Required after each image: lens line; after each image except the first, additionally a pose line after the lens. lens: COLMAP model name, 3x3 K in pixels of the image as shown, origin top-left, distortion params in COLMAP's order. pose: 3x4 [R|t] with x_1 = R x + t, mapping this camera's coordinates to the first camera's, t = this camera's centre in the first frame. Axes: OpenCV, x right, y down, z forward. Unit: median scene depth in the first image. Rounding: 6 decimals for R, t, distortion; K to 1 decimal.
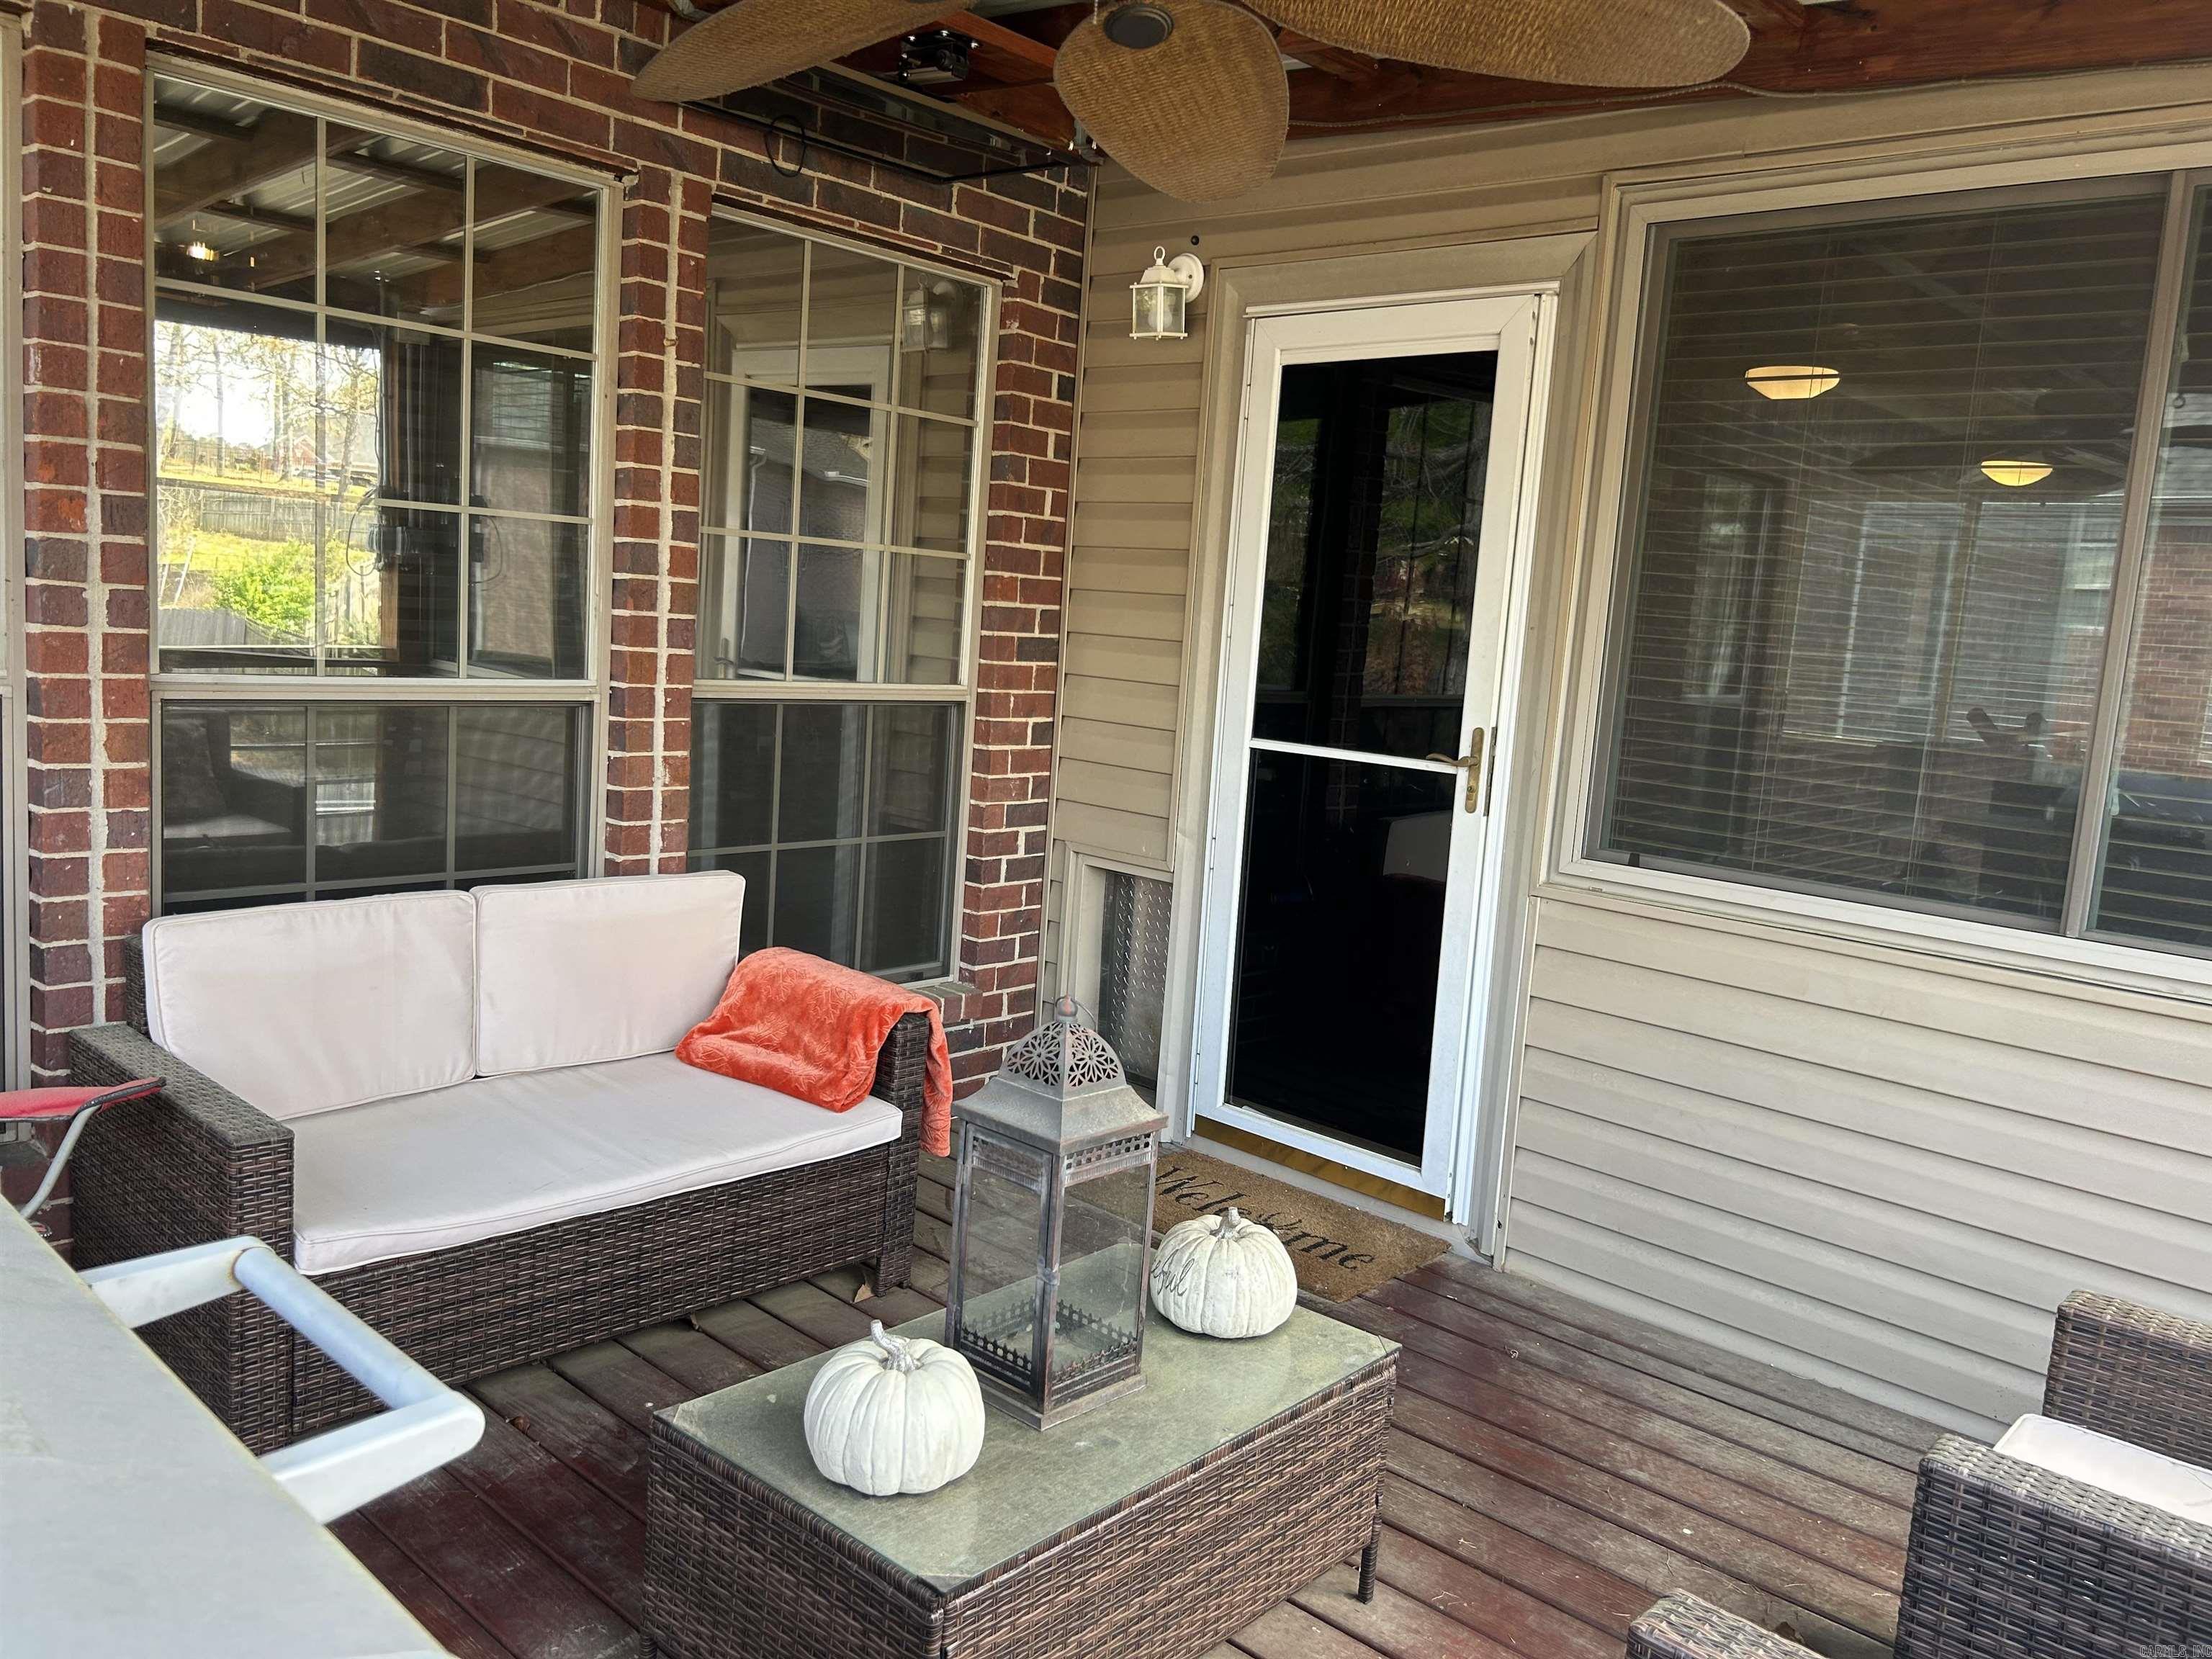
lens RADIAL K [[1672.5, 0, 1106.0], [0, 1672.5, 829.5], [0, 0, 1]] dist [0.048296, -0.002932]
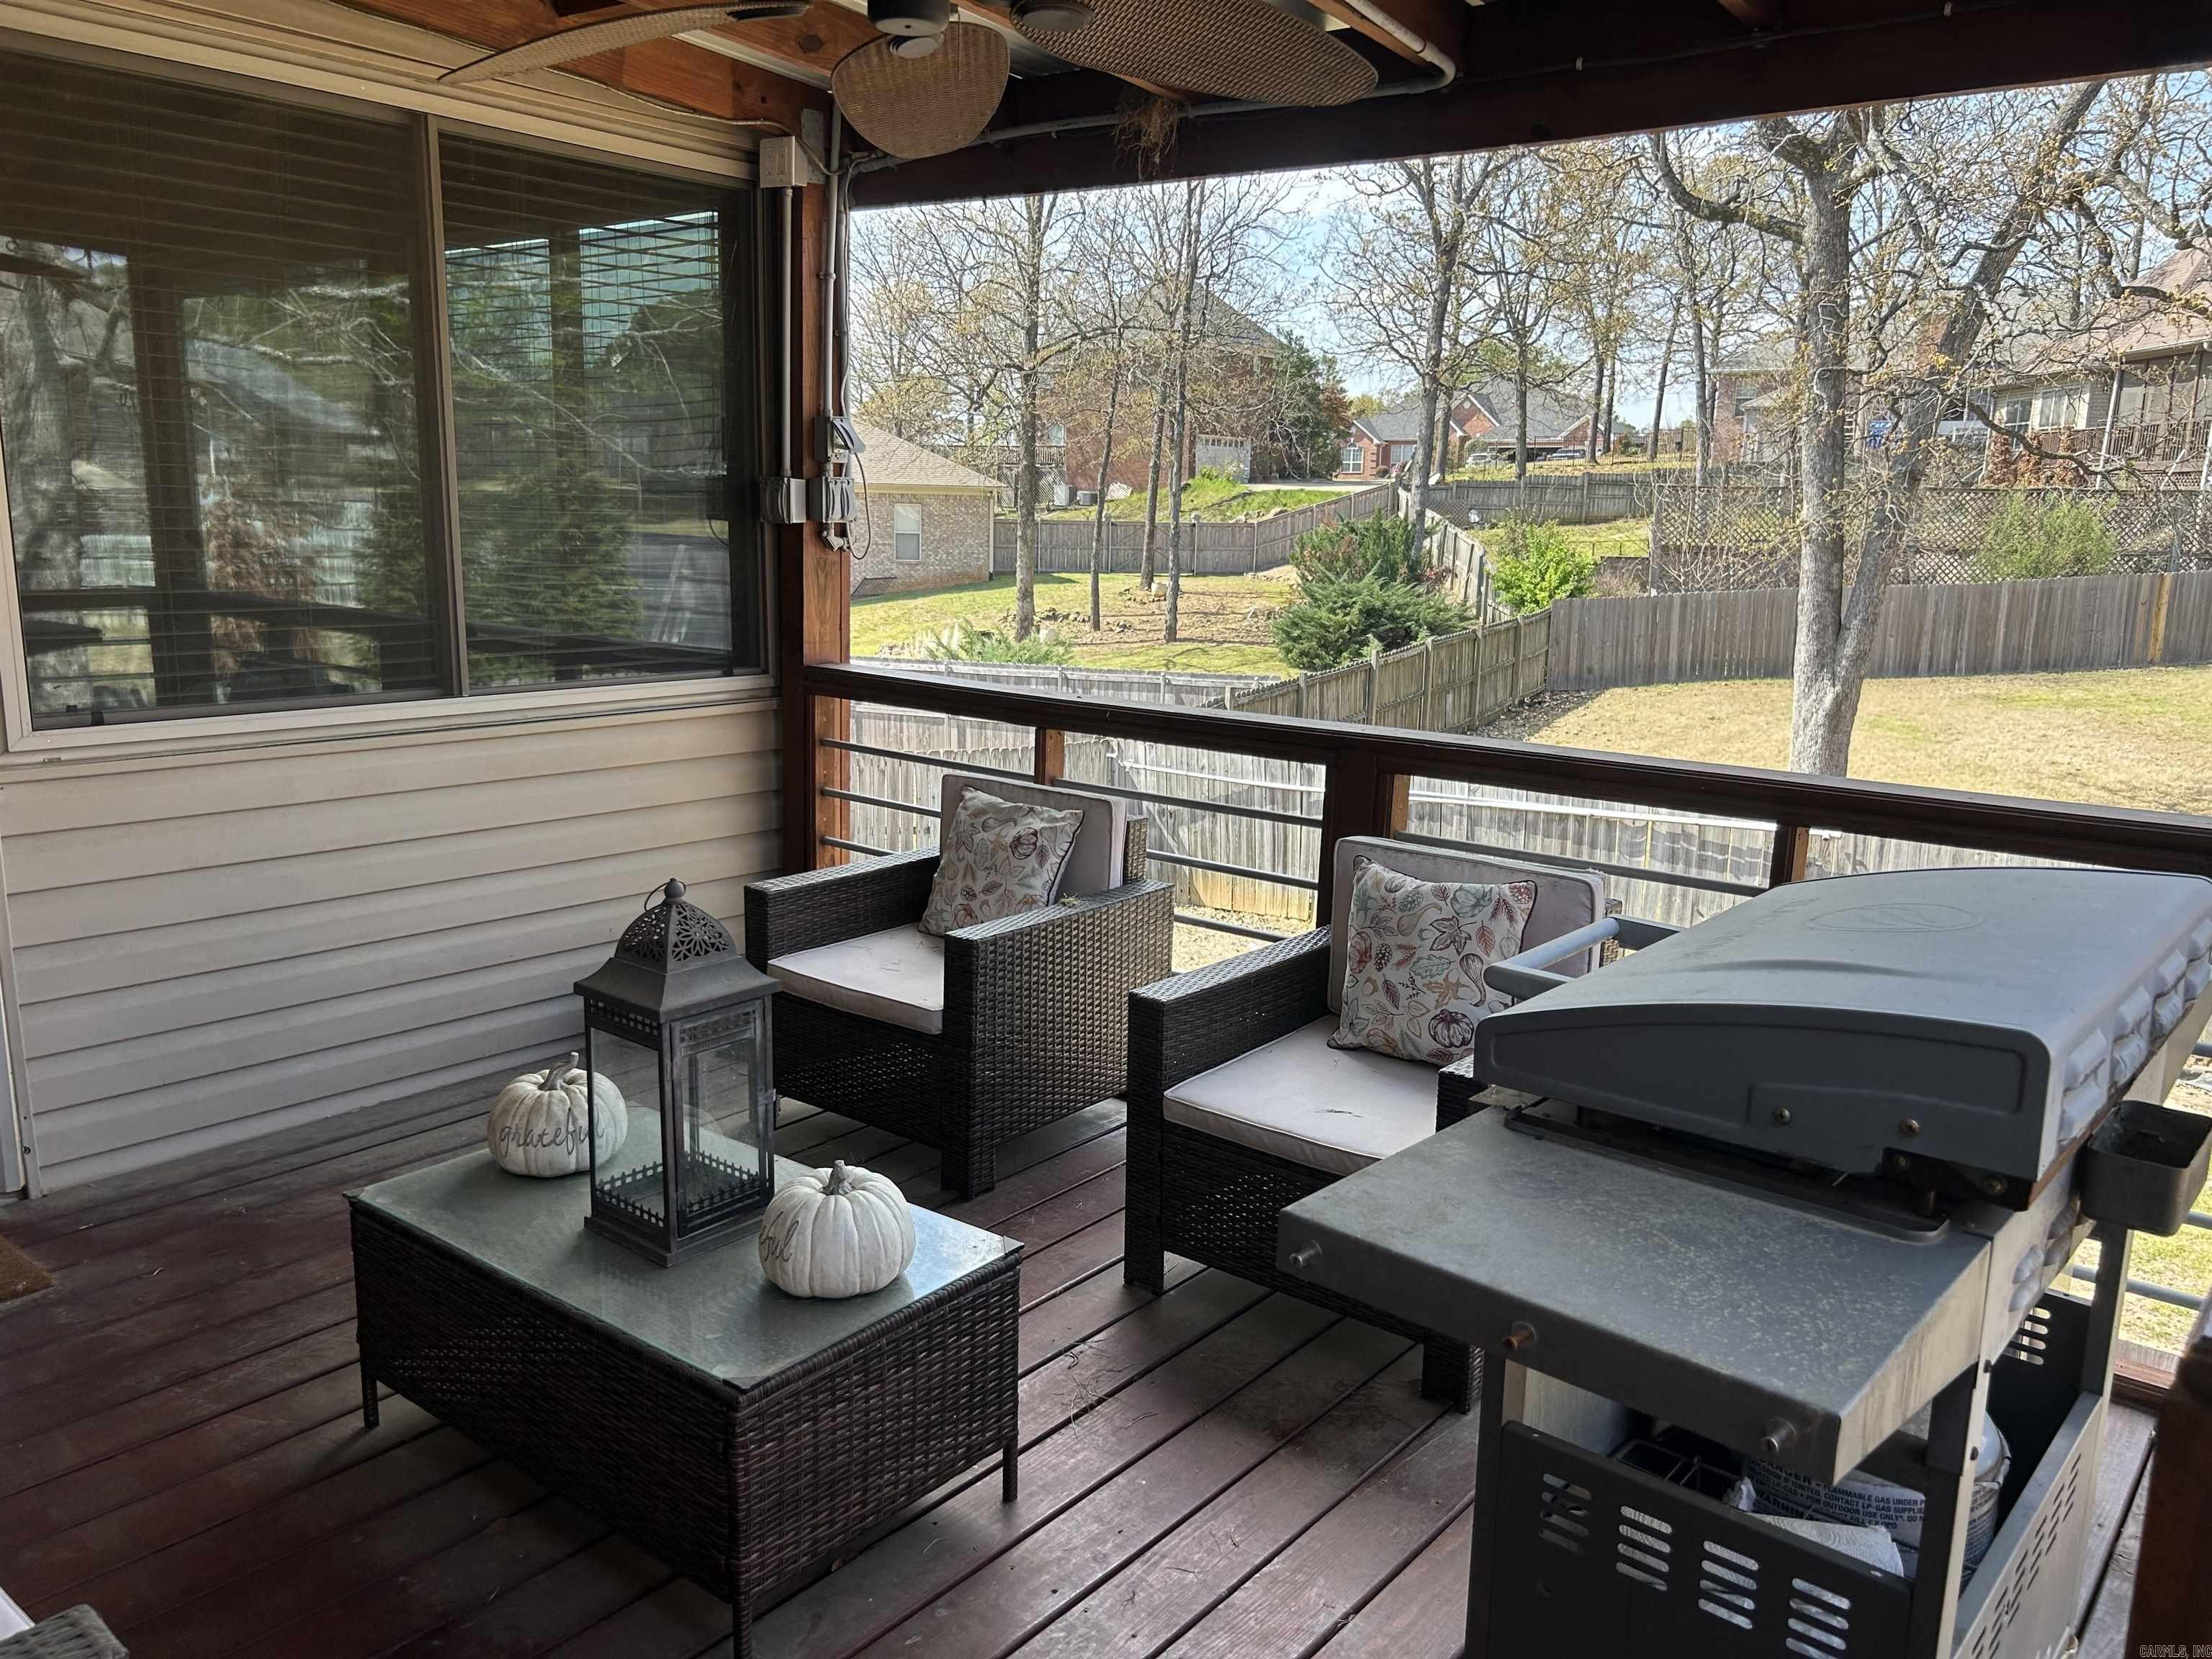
lens RADIAL K [[1672.5, 0, 1106.0], [0, 1672.5, 829.5], [0, 0, 1]] dist [0.048296, -0.002932]
pose [[-0.029498, -0.268093, 0.962941, -0.722493], [0.103069, 0.957410, 0.269710, -0.136291], [-0.994237, 0.107205, -0.000610, 0.474463]]
